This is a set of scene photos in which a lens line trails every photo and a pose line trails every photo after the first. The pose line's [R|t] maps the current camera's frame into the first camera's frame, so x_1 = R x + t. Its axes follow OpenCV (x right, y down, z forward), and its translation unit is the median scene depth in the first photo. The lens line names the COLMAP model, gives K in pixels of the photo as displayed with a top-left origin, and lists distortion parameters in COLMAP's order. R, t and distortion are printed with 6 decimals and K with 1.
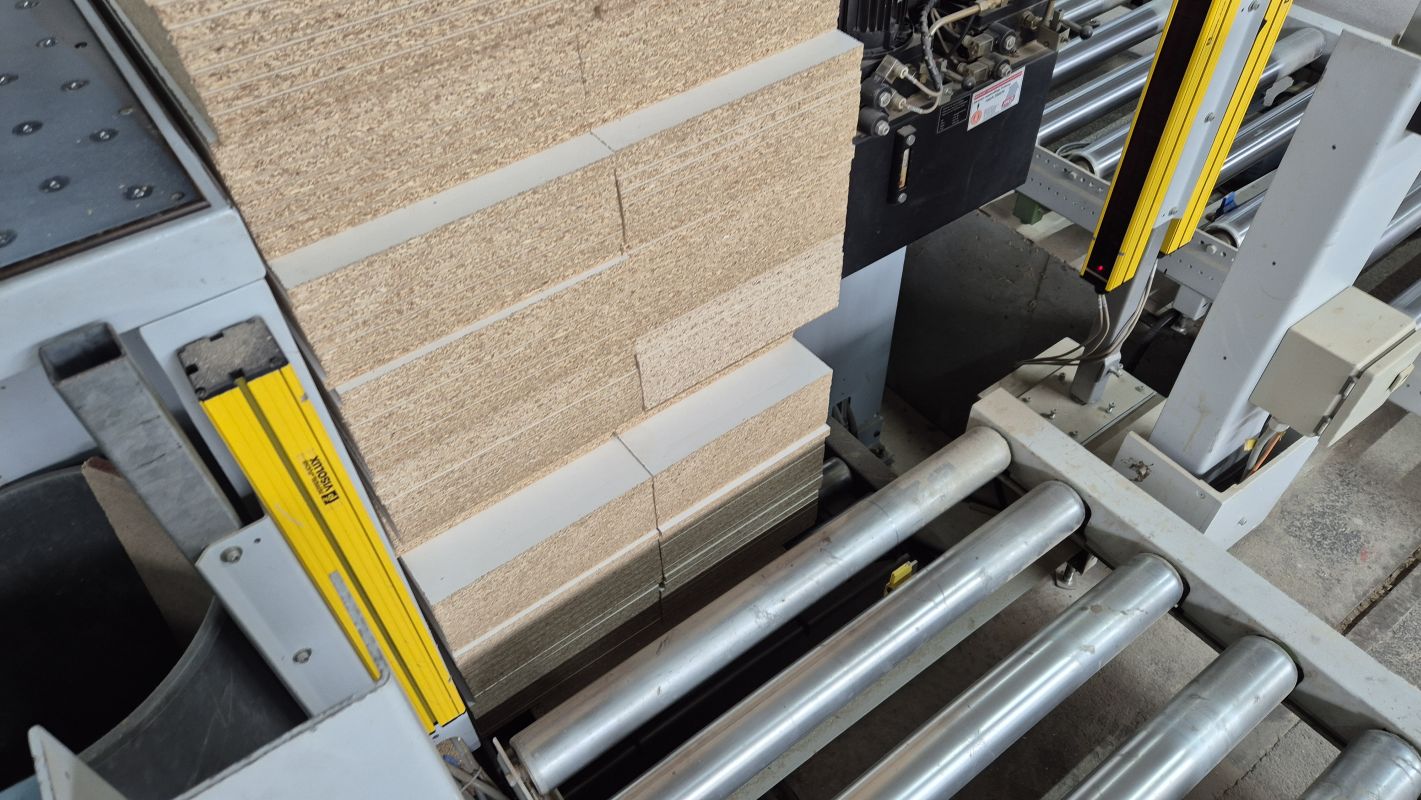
lens RADIAL K [[949.1, 0, 710.5], [0, 949.1, 400.0], [0, 0, 1]] dist [0.082865, -0.069980]
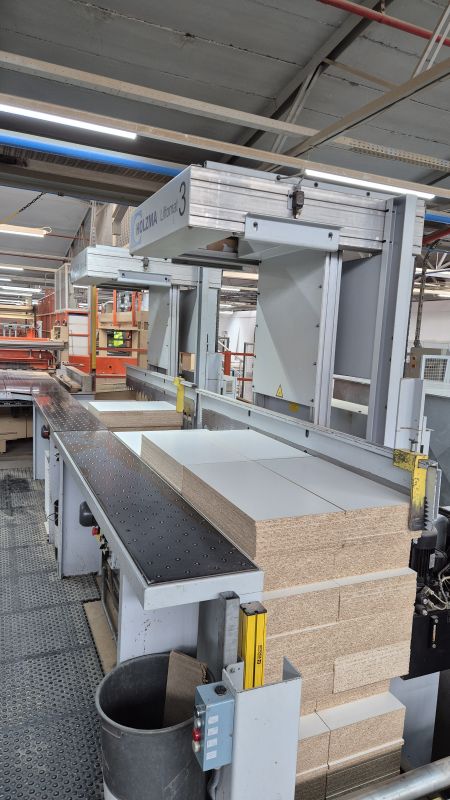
lens RADIAL K [[534.3, 0, 235.9], [0, 534.3, 399.6], [0, 0, 1]] dist [0.082865, -0.069980]
pose [[0.975151, 0.103882, -0.195676, -0.124381], [-0.205909, 0.750882, -0.627517, 0.414872], [0.081742, 0.652216, 0.753613, -0.719553]]
